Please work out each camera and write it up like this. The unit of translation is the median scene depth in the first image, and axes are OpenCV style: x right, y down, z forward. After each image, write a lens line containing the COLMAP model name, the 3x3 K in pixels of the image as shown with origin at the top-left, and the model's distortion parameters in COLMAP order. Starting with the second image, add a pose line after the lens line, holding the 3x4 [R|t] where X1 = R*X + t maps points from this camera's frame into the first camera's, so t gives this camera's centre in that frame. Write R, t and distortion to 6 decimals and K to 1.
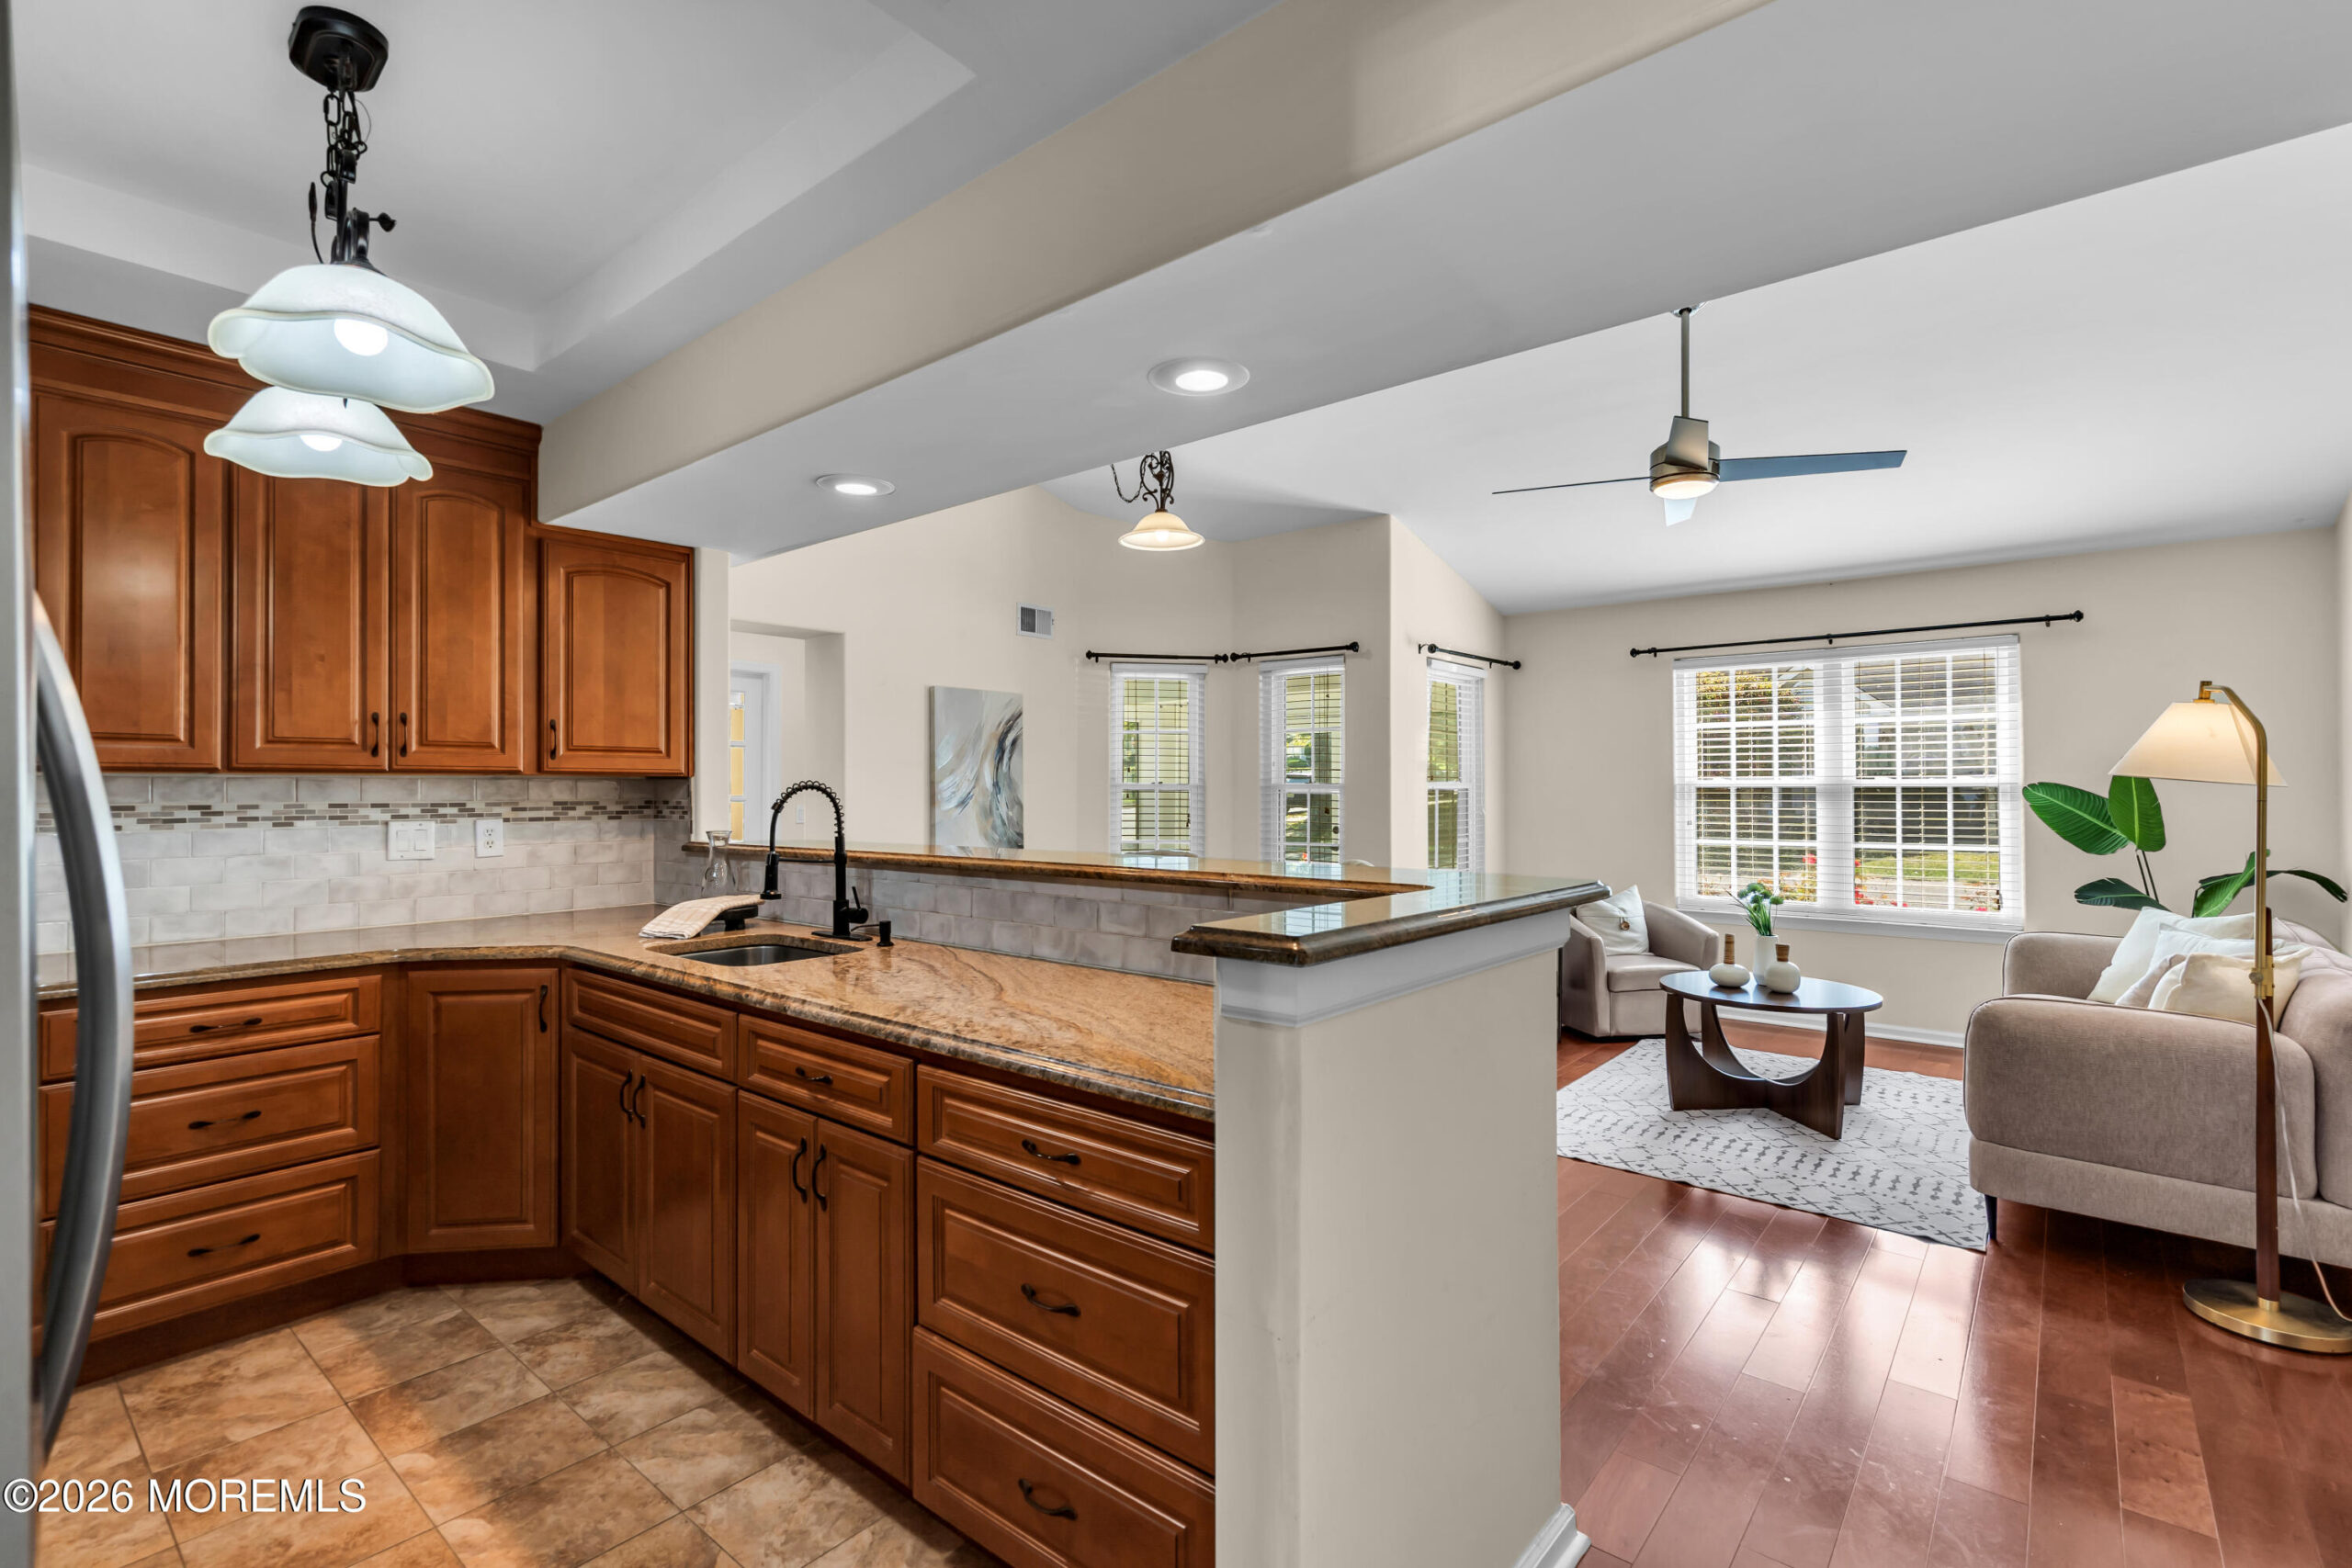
lens RADIAL K [[1066.0, 0, 1185.4], [0, 1066.0, 779.8], [0, 0, 1]] dist [-0.001780, 0.003827]
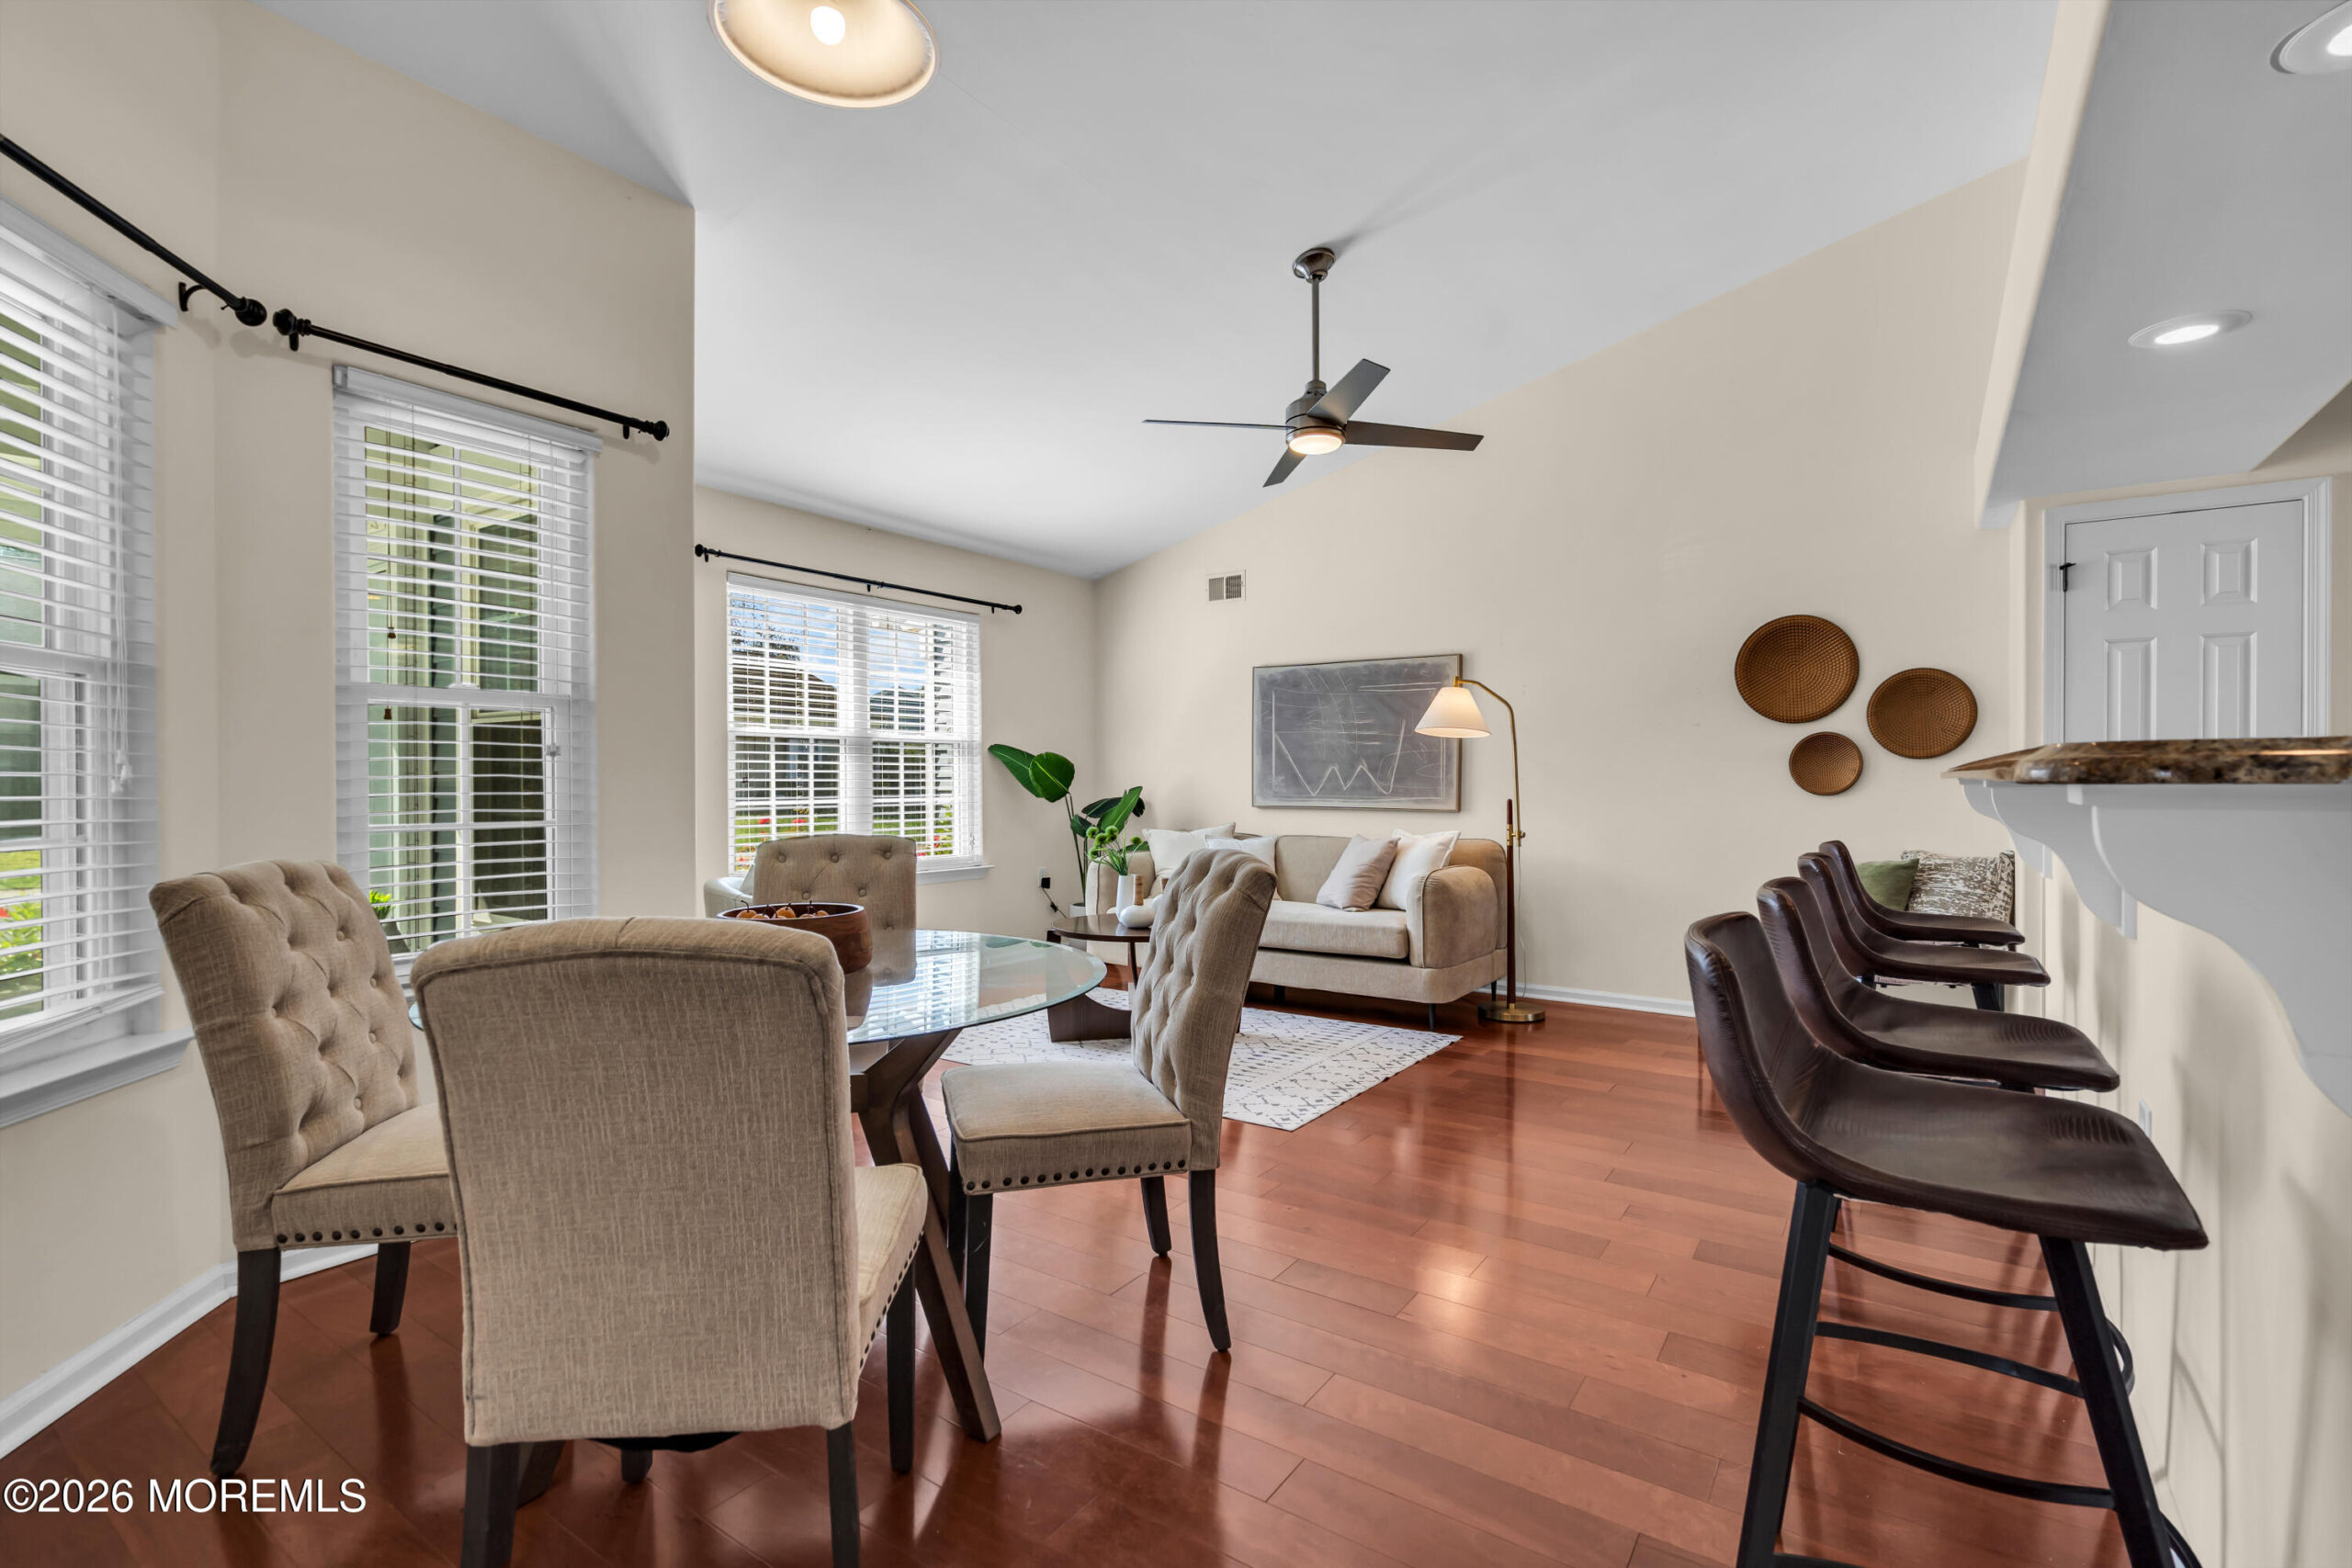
lens RADIAL K [[1066.0, 0, 1181.2], [0, 1066.0, 780.1], [0, 0, 1]] dist [-0.001780, 0.003827]
pose [[-0.093420, 0.001777, 0.995625, -0.649746], [-0.007983, 0.999965, -0.002534, 0.074088], [-0.995595, -0.008185, -0.093402, 1.387236]]
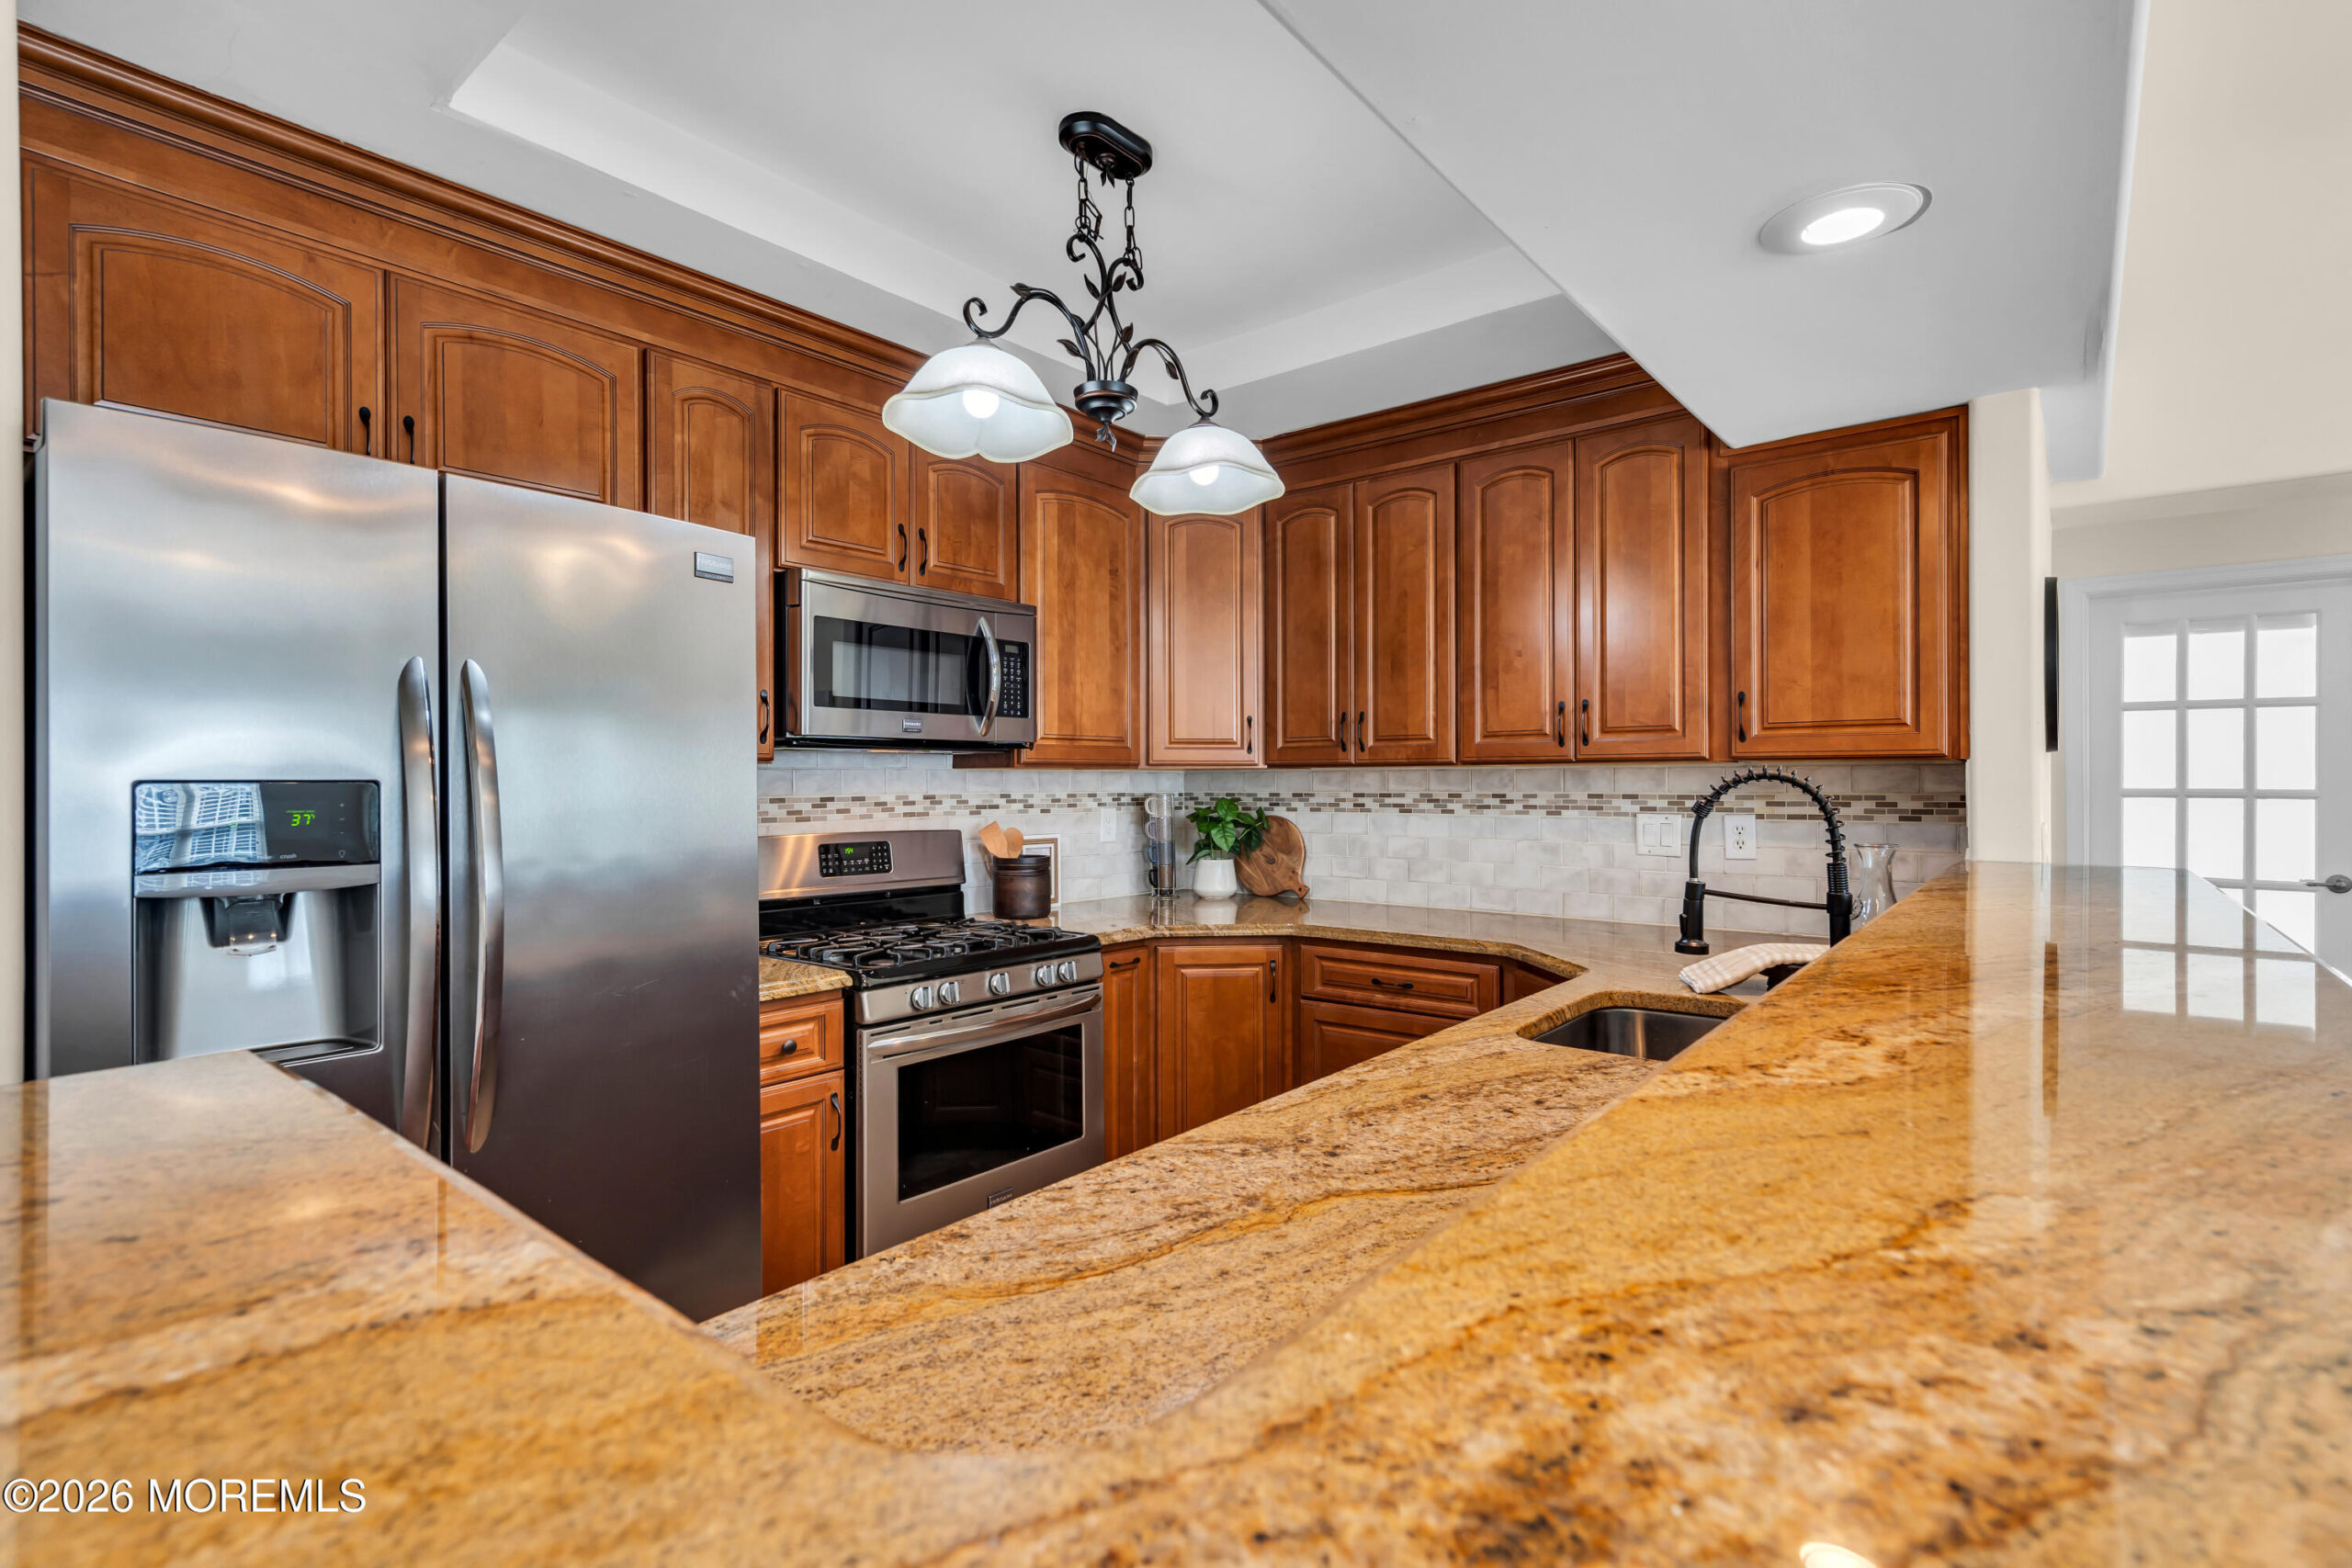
lens RADIAL K [[1083.7, 0, 1177.3], [0, 1083.7, 783.4], [0, 0, 1]] dist [0.007555, 0.000035]
pose [[0.012496, 0.002338, -0.999919, 0.207919], [0.011138, 0.999935, 0.002477, 0.004999], [0.999860, -0.011168, 0.012469, 0.563784]]
